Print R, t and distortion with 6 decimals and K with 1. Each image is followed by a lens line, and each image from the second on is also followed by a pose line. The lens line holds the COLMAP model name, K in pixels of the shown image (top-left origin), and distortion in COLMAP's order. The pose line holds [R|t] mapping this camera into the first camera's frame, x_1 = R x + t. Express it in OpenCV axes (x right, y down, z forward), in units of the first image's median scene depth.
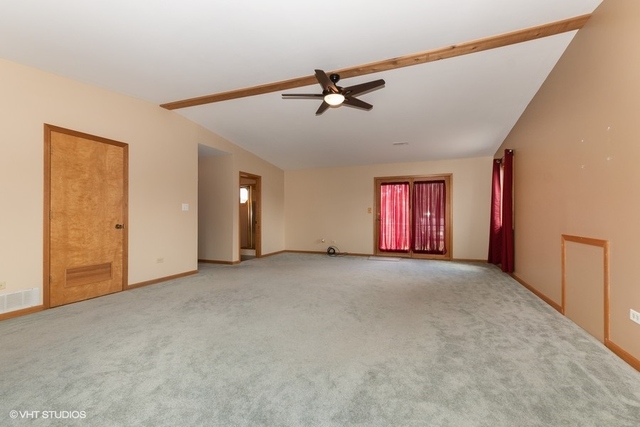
lens RADIAL K [[283.8, 0, 320.7], [0, 283.8, 215.3], [0, 0, 1]] dist [-0.000378, -0.000099]
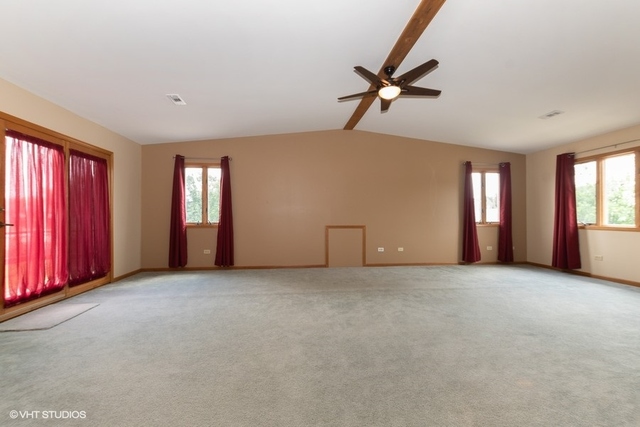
lens RADIAL K [[283.8, 0, 321.4], [0, 283.8, 216.4], [0, 0, 1]] dist [-0.000378, -0.000099]
pose [[-0.481359, -0.001857, 0.876522, -0.359191], [-0.004163, 0.999991, -0.000168, 0.003104], [-0.876514, -0.003730, -0.481362, 0.885627]]
